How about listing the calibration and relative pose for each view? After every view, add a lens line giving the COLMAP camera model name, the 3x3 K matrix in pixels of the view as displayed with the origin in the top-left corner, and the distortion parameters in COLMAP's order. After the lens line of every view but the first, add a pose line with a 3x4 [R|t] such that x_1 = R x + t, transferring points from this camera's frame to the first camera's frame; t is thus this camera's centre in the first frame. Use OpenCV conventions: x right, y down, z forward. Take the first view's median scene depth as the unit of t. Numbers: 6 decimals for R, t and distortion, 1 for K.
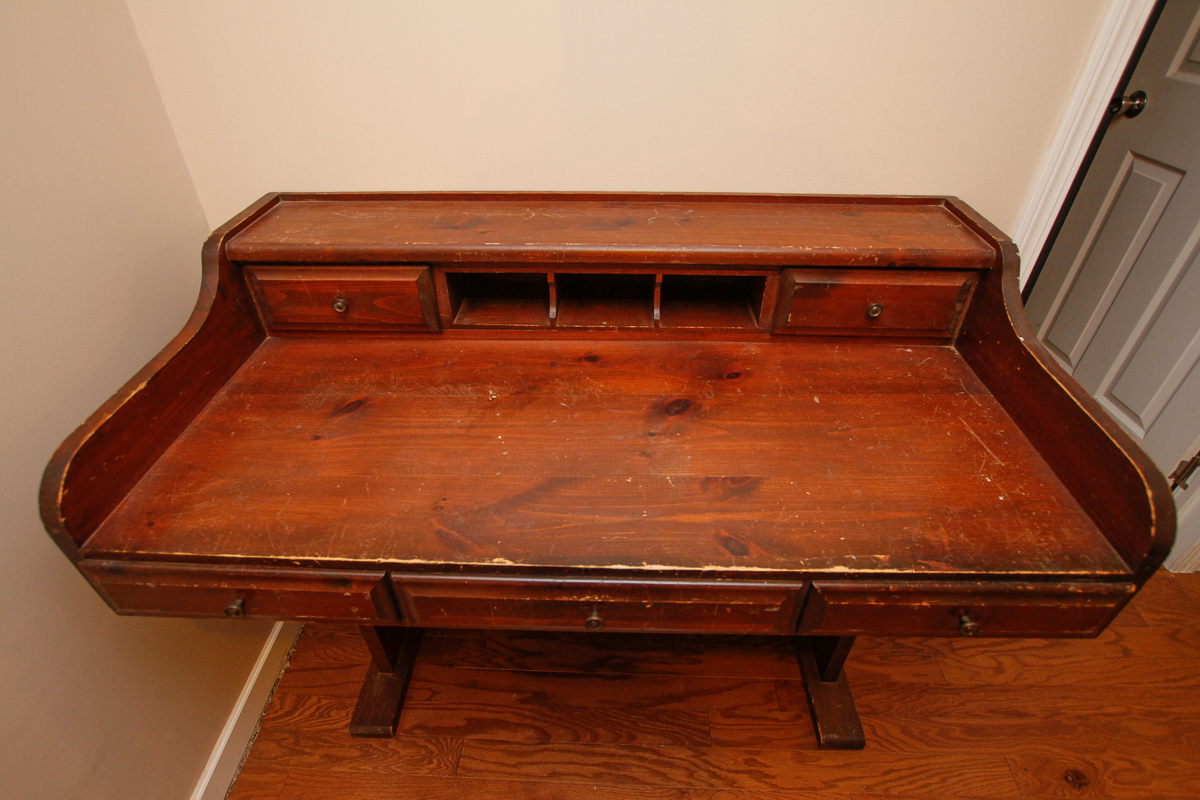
lens RADIAL K [[607.3, 0, 599.9], [0, 607.3, 408.9], [0, 0, 1]] dist [-0.034802, 0.000316]
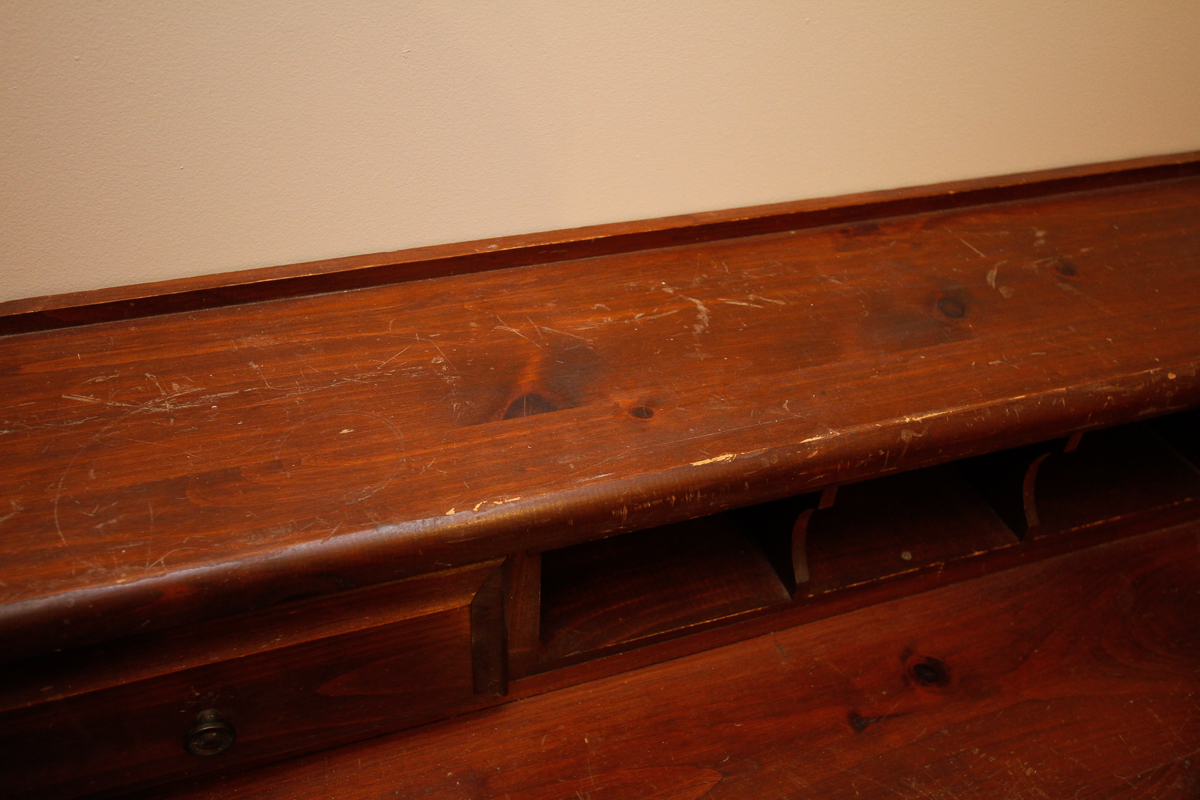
lens RADIAL K [[1027.2, 0, 601.6], [0, 1027.2, 421.9], [0, 0, 1]] dist [0.006867, 0.005389]
pose [[0.928697, -0.190913, 0.317921, -0.388235], [0.167755, 0.980848, 0.098968, -0.342799], [-0.330727, -0.038578, 0.942938, 0.476542]]
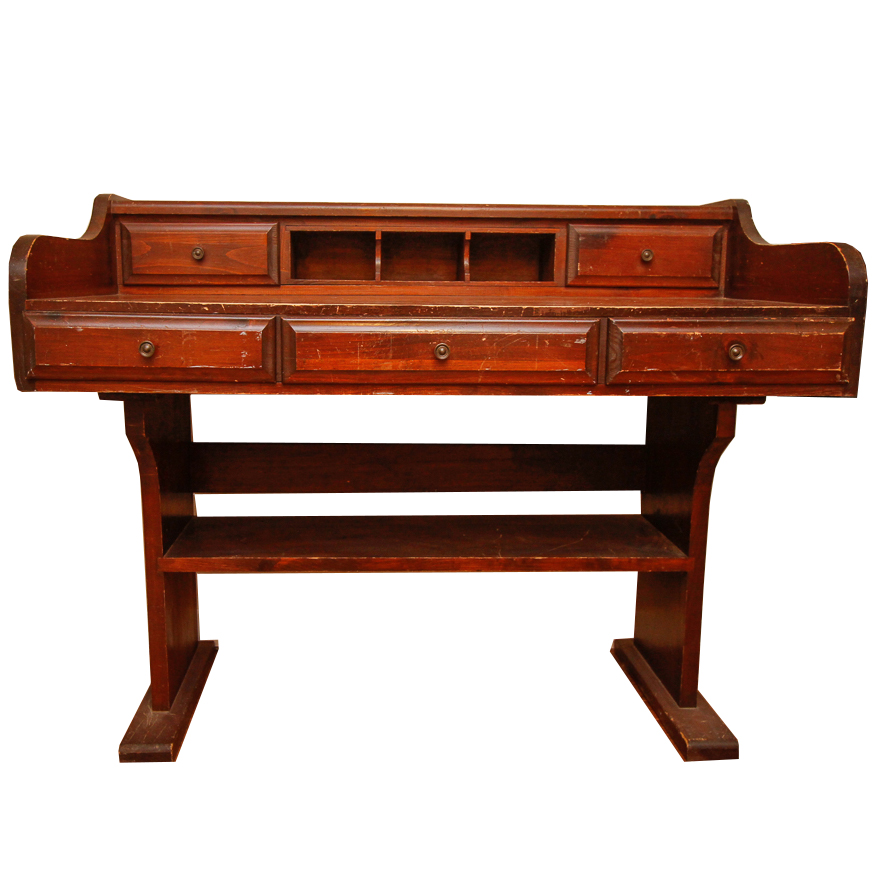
lens RADIAL K [[905.1, 0, 386.5], [0, 905.1, 436.9], [0, 0, 1]] dist [-0.016529, -0.007264]
pose [[0.998760, 0.002042, 0.049739, -0.153688], [0.021296, 0.885581, -0.463996, 0.974567], [-0.044996, 0.464480, 0.884440, -0.405721]]
